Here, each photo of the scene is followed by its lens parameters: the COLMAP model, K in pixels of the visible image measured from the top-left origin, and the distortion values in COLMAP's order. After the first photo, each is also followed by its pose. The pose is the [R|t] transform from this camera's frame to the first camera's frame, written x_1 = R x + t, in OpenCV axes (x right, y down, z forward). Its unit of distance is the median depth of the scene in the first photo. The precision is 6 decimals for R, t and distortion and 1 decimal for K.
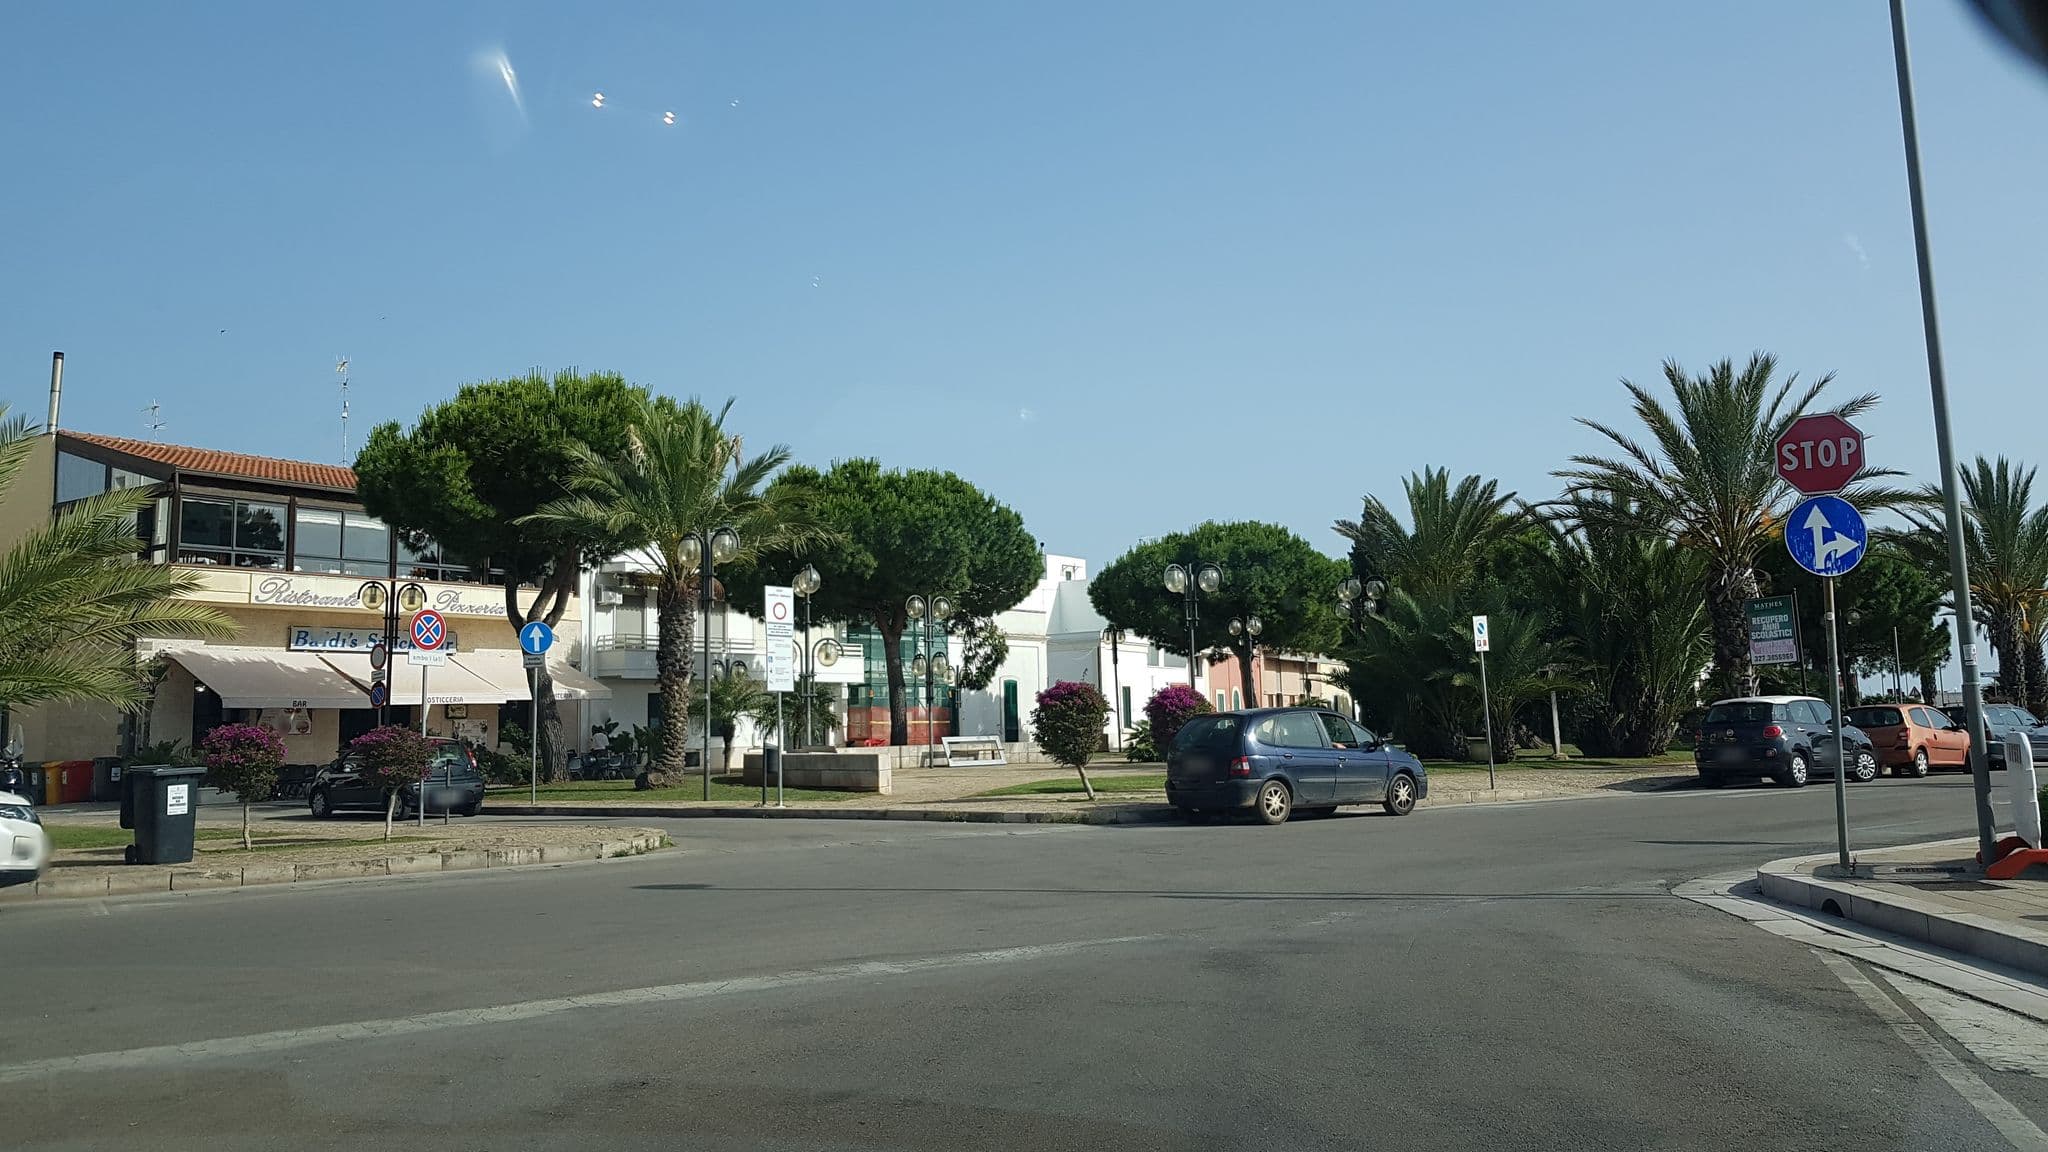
lens RADIAL K [[1604.8, 0, 1024.0], [0, 1604.8, 576.0], [0, 0, 1]] dist [-0.039440, -0.000798]
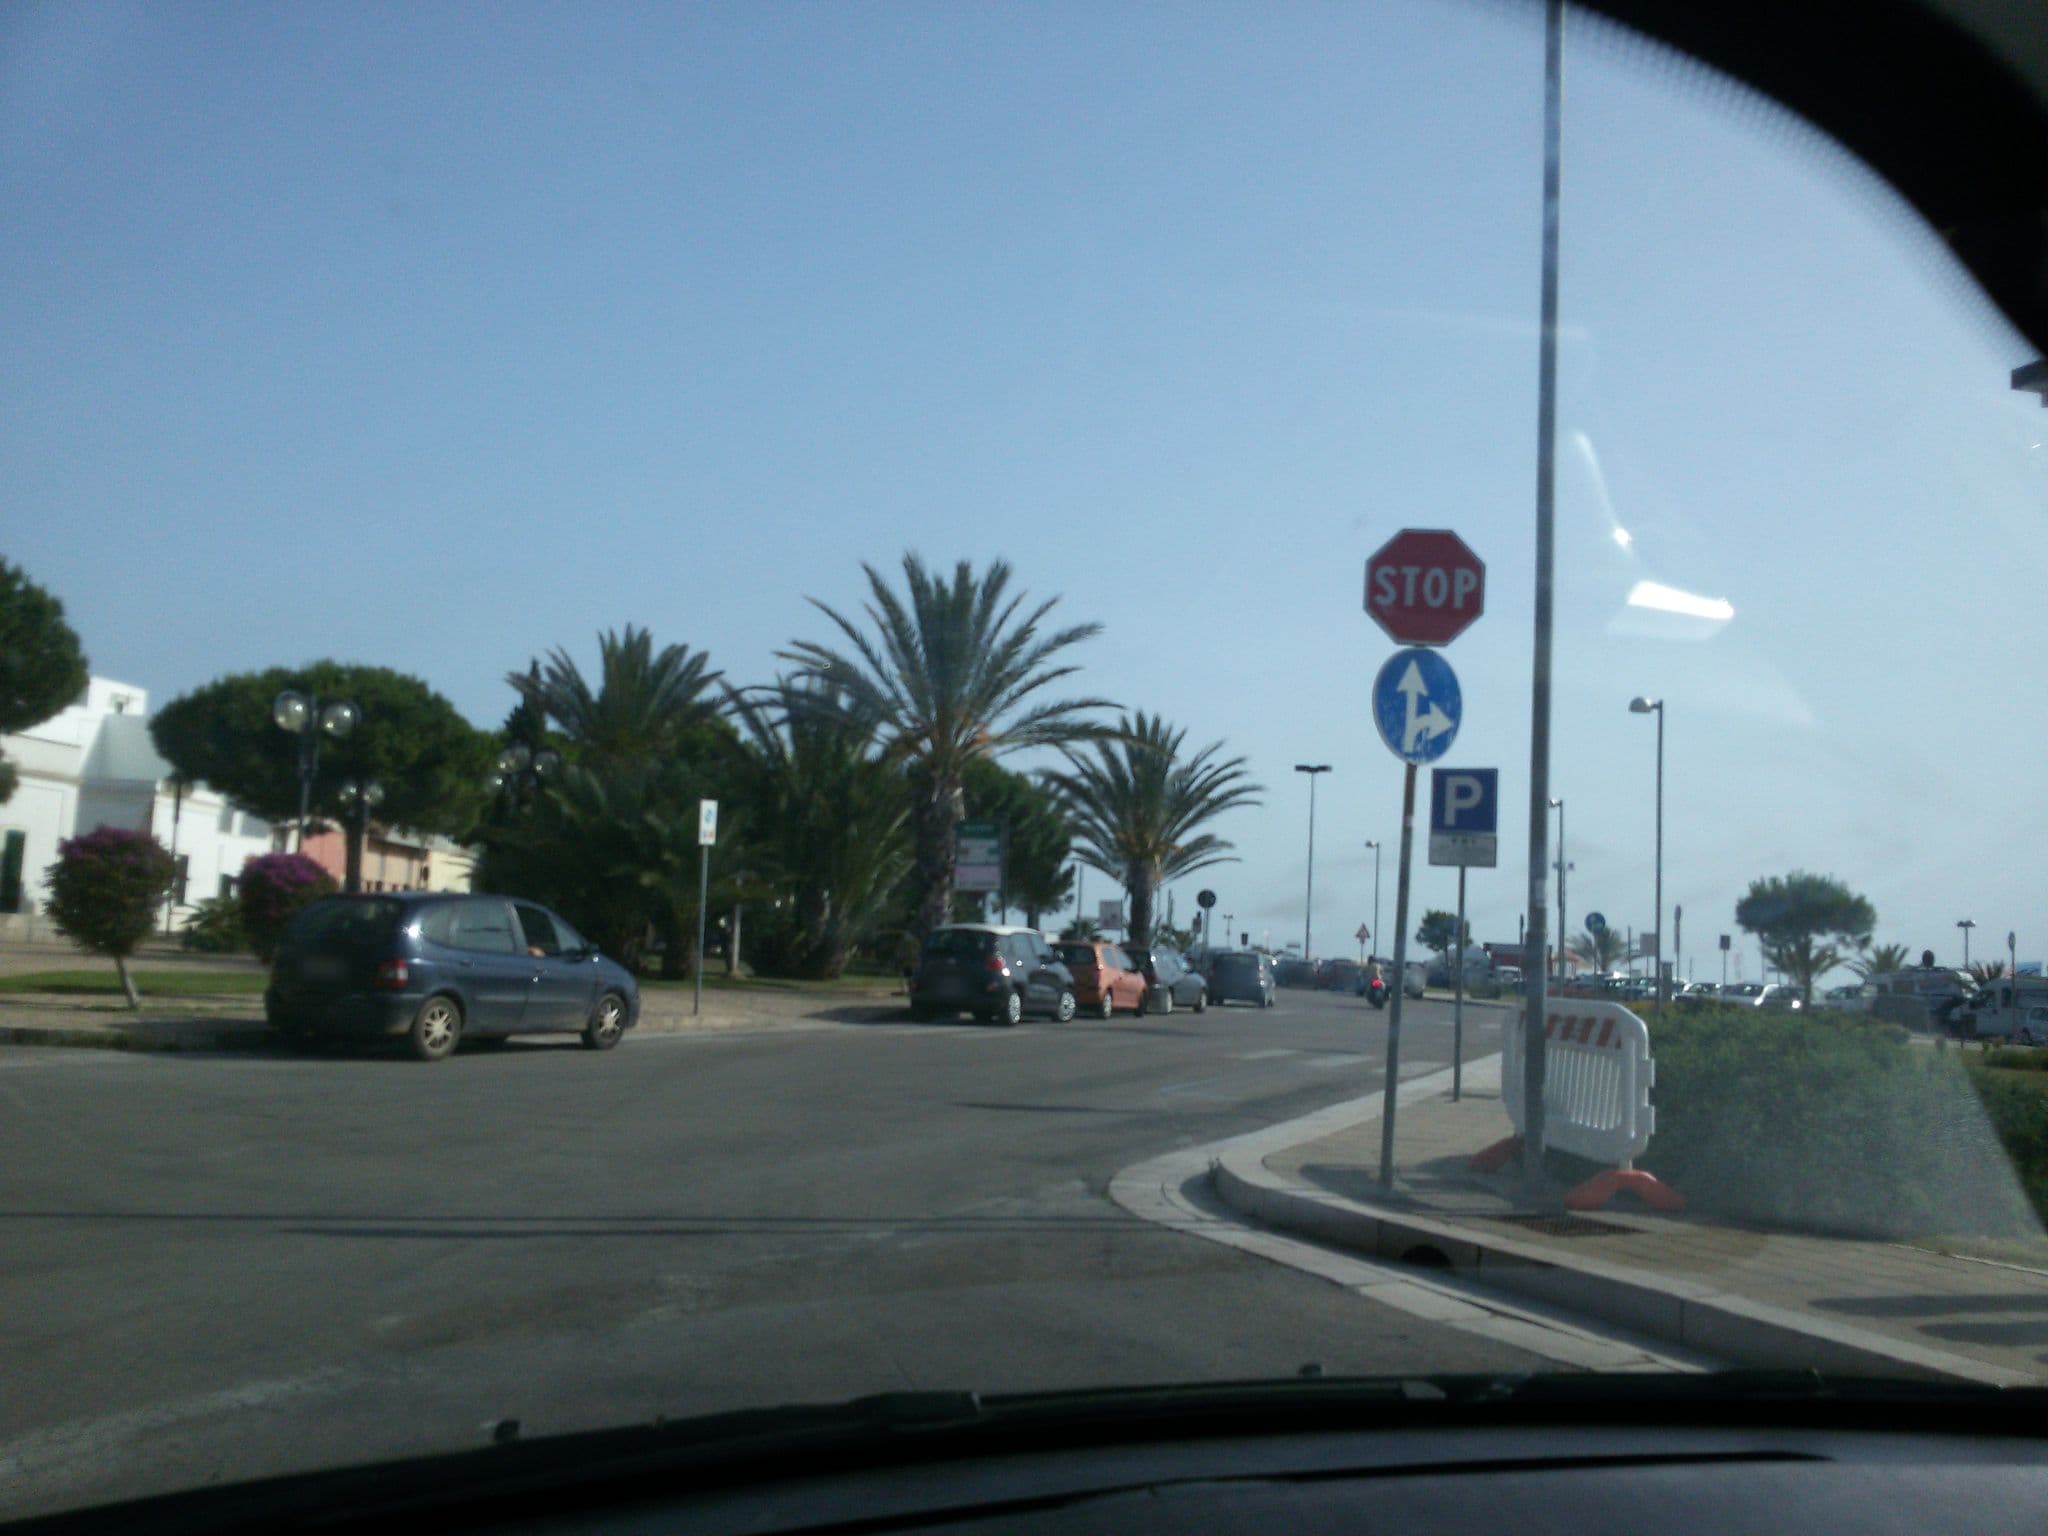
lens RADIAL K [[1575.2, 0, 1025.4], [0, 1575.2, 814.5], [0, 0, 1]] dist [0.029812, -0.084057]
pose [[0.842910, 0.105531, 0.527604, 0.000482], [-0.115598, 0.993198, -0.013977, 0.020065], [-0.525490, -0.049209, 0.849375, 0.196430]]
